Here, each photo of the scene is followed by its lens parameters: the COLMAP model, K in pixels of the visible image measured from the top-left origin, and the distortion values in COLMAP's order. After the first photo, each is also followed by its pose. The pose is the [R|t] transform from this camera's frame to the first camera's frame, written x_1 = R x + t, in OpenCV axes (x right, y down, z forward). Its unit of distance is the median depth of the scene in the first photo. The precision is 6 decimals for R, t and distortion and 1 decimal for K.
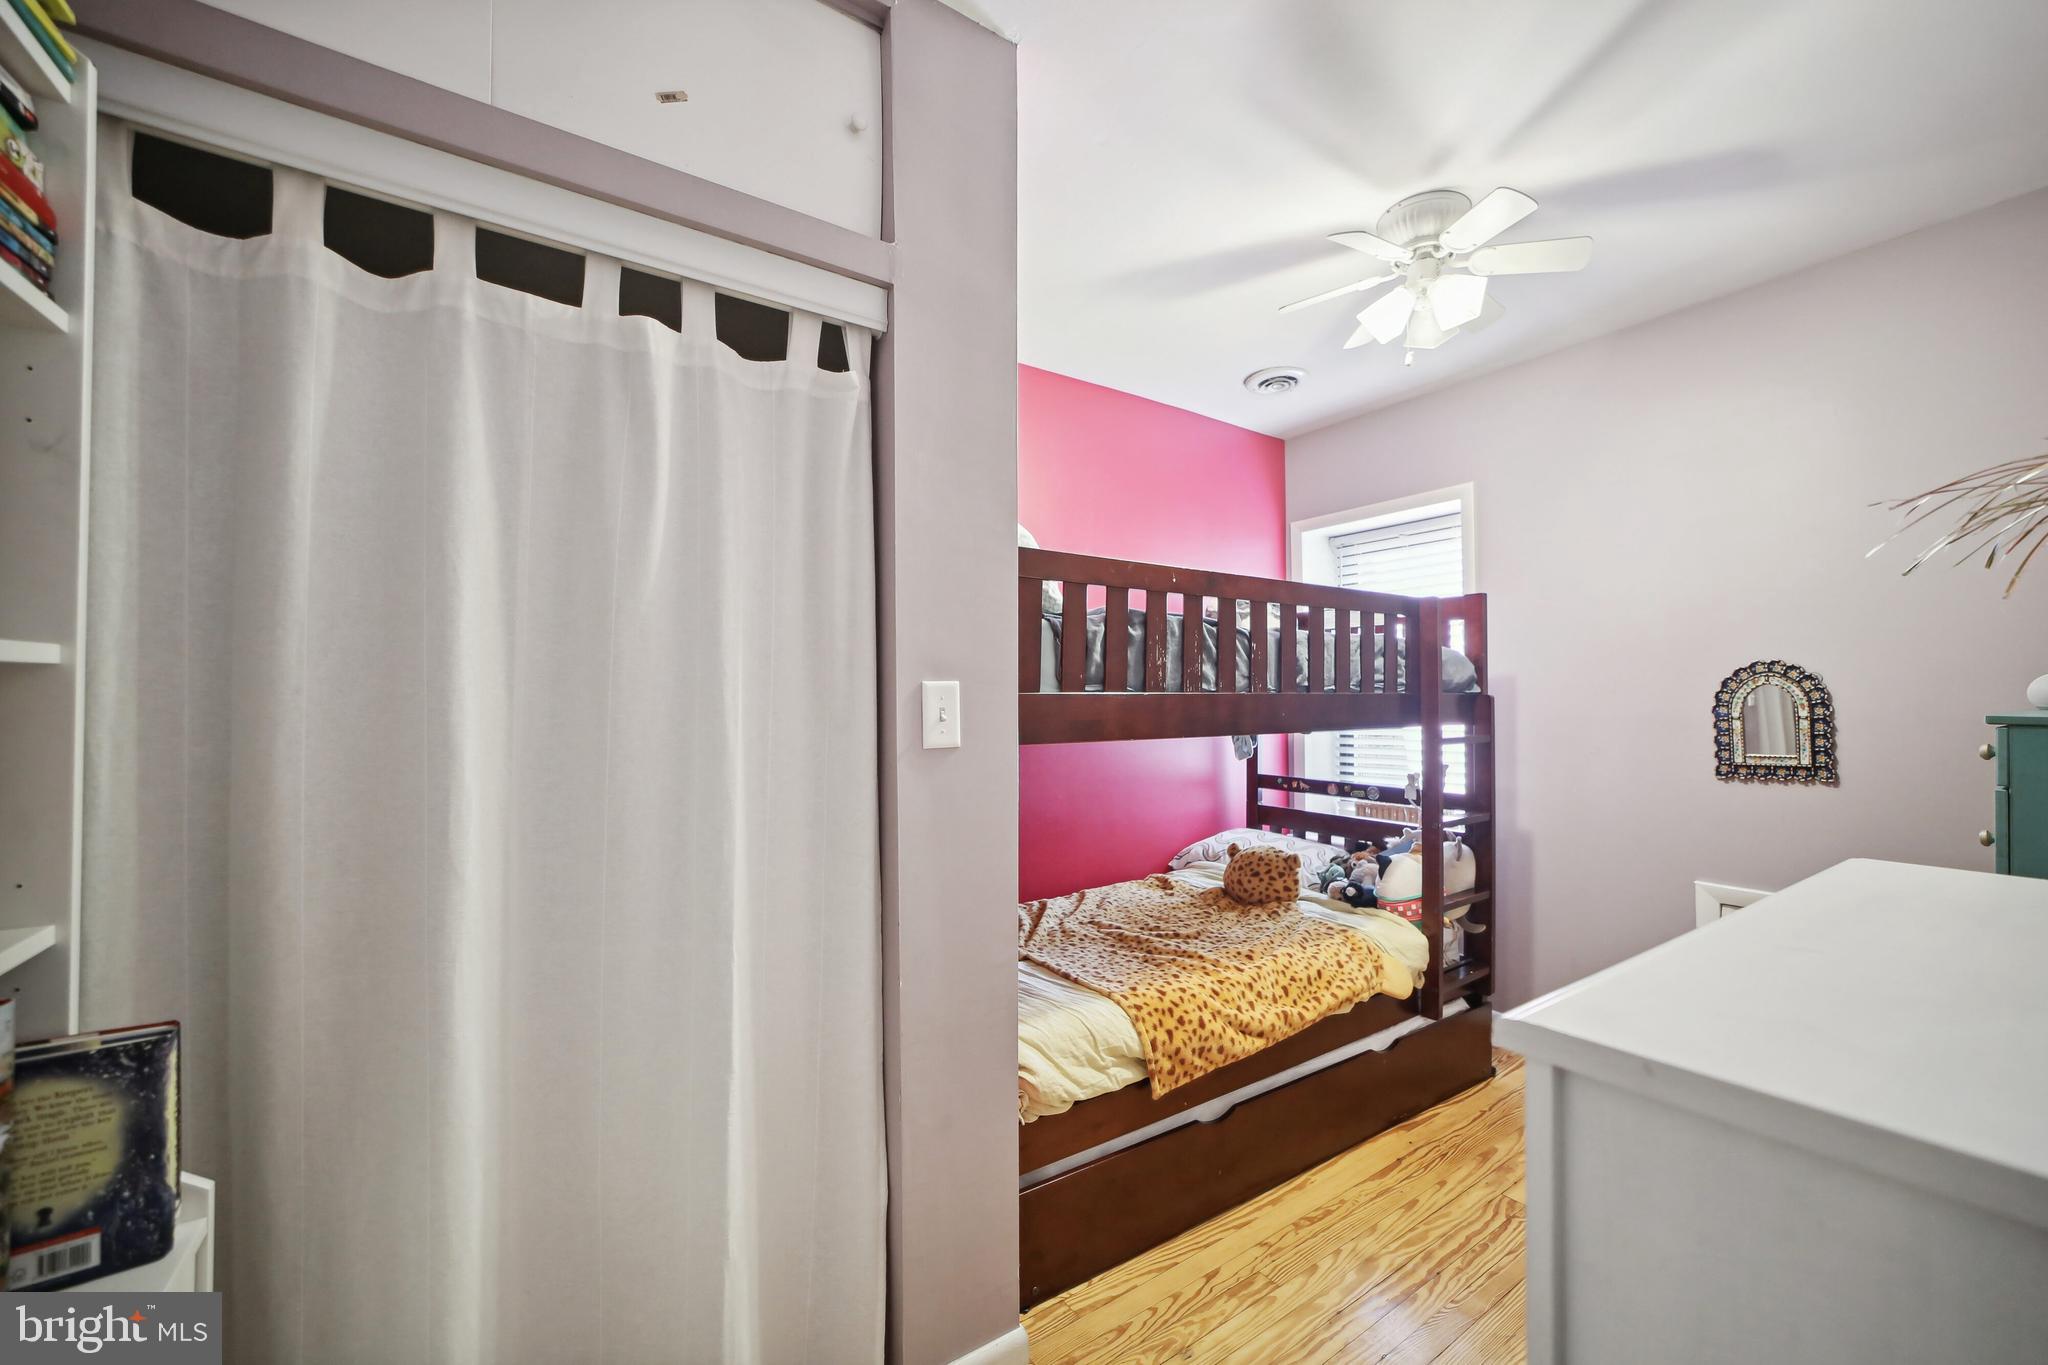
lens RADIAL K [[797.6, 0, 1032.6], [0, 797.6, 698.0], [0, 0, 1]] dist [-0.032987, 0.011704]
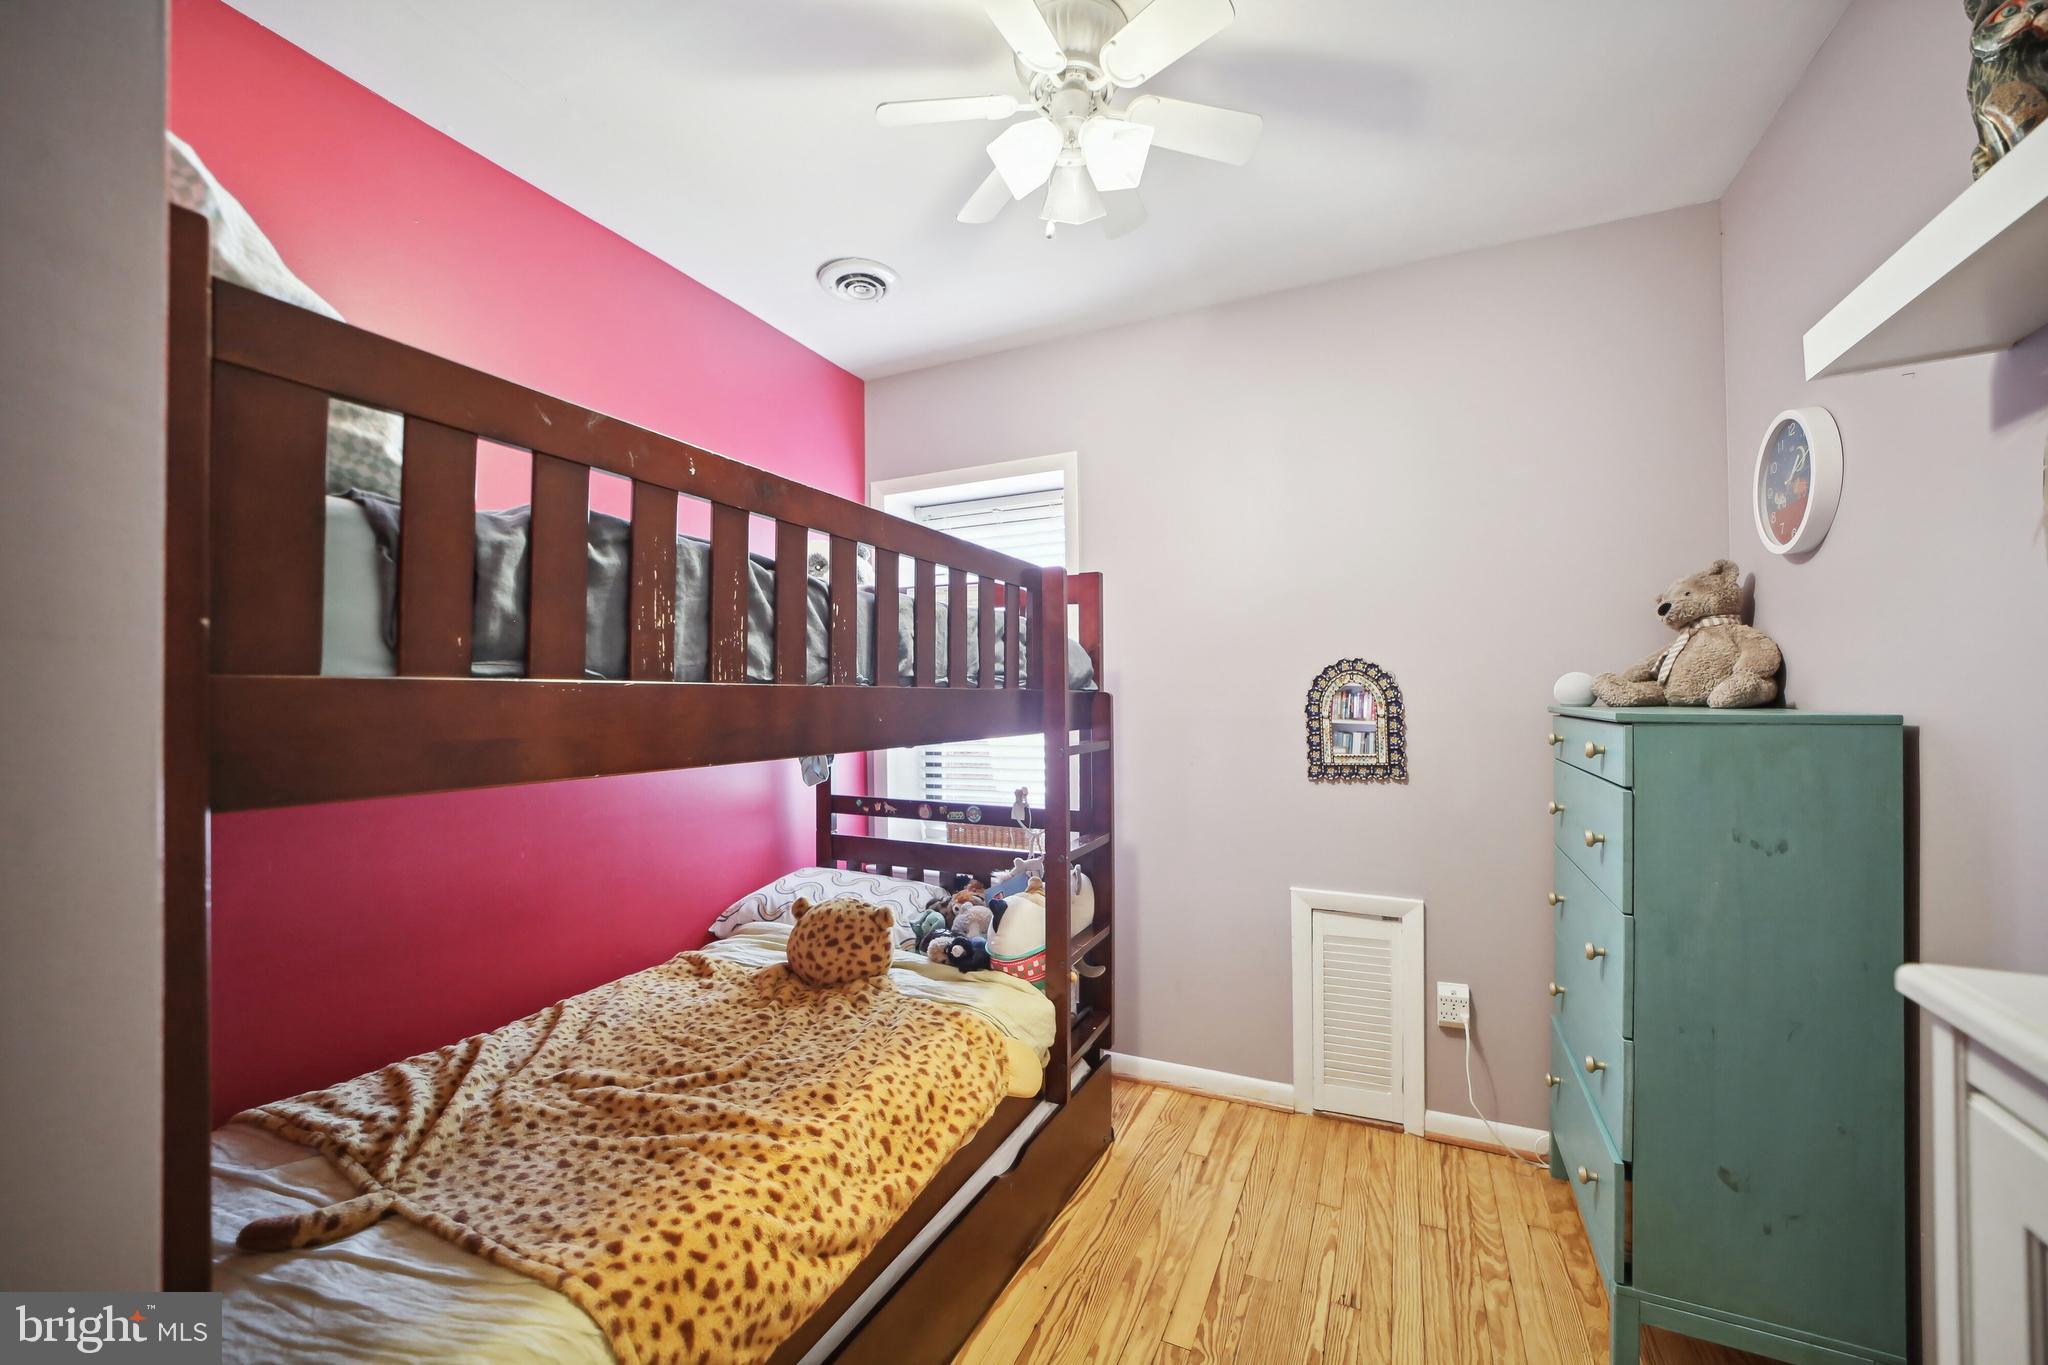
lens RADIAL K [[797.6, 0, 1032.6], [0, 797.6, 698.0], [0, 0, 1]] dist [-0.032987, 0.011704]
pose [[0.859667, 0.000533, 0.510855, 0.085758], [0.001353, 0.999994, -0.003319, 0.004888], [-0.510854, 0.003544, 0.859660, 0.356055]]
